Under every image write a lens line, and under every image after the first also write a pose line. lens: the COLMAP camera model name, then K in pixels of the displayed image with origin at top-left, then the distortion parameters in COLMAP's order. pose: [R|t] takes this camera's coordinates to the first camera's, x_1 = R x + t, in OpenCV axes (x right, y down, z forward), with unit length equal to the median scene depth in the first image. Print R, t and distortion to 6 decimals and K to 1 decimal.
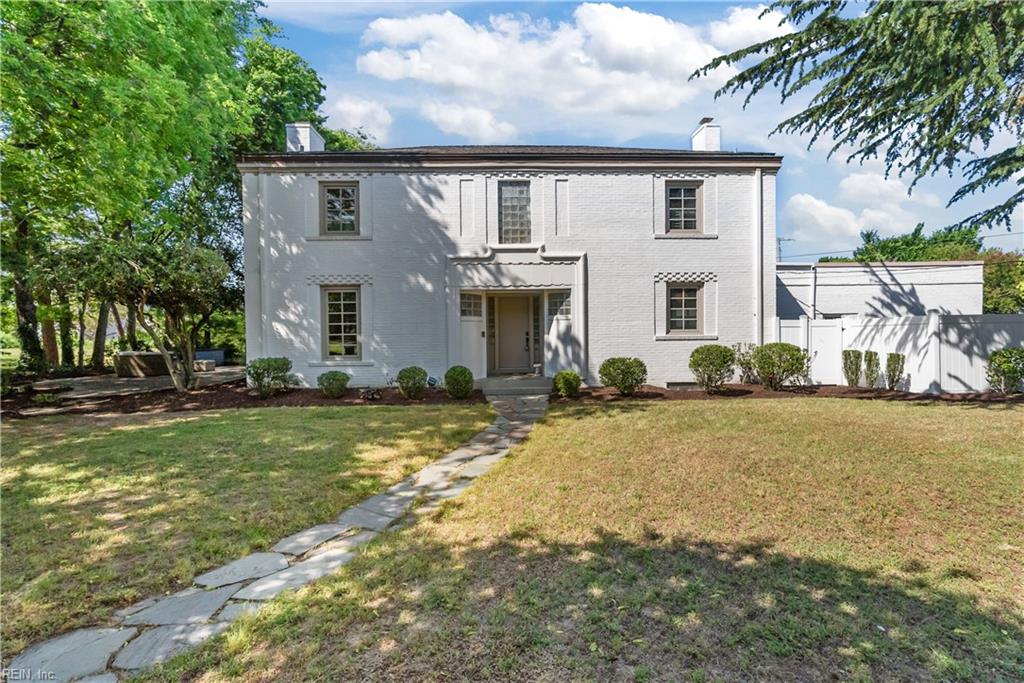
lens RADIAL K [[455.5, 0, 512.0], [0, 455.5, 341.5], [0, 0, 1]] dist [-0.001251, -0.000150]
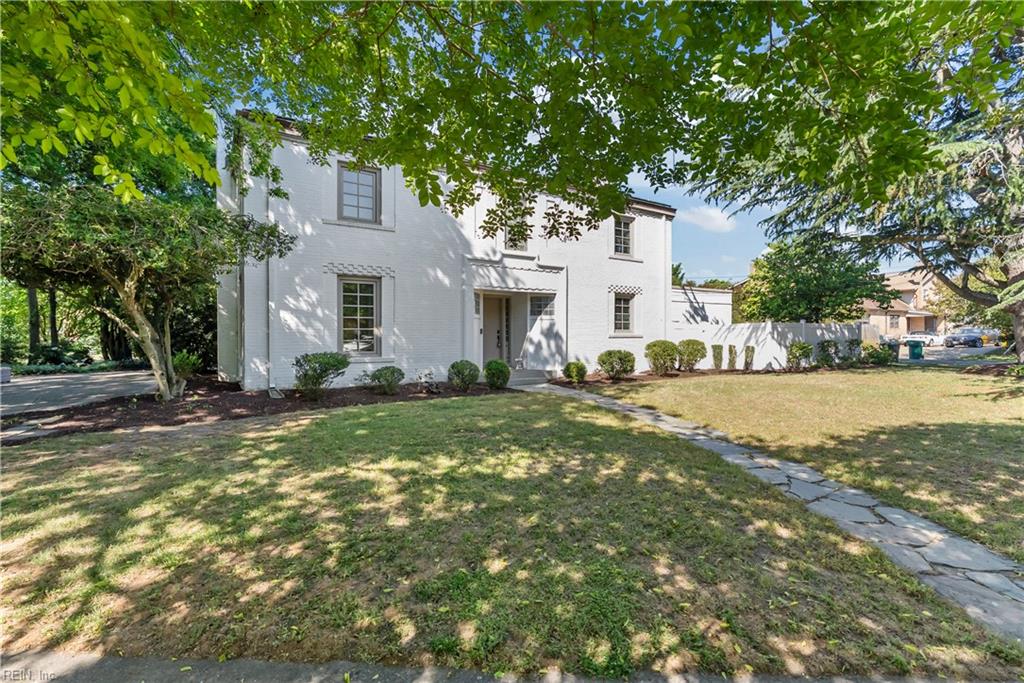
lens RADIAL K [[461.5, 0, 511.0], [0, 461.5, 337.6], [0, 0, 1]] dist [-0.000908, -0.000044]
pose [[0.856952, 0.006728, 0.515352, -0.590837], [0.003599, 0.999812, -0.019037, 0.021150], [-0.515384, 0.018168, 0.856767, 0.036551]]
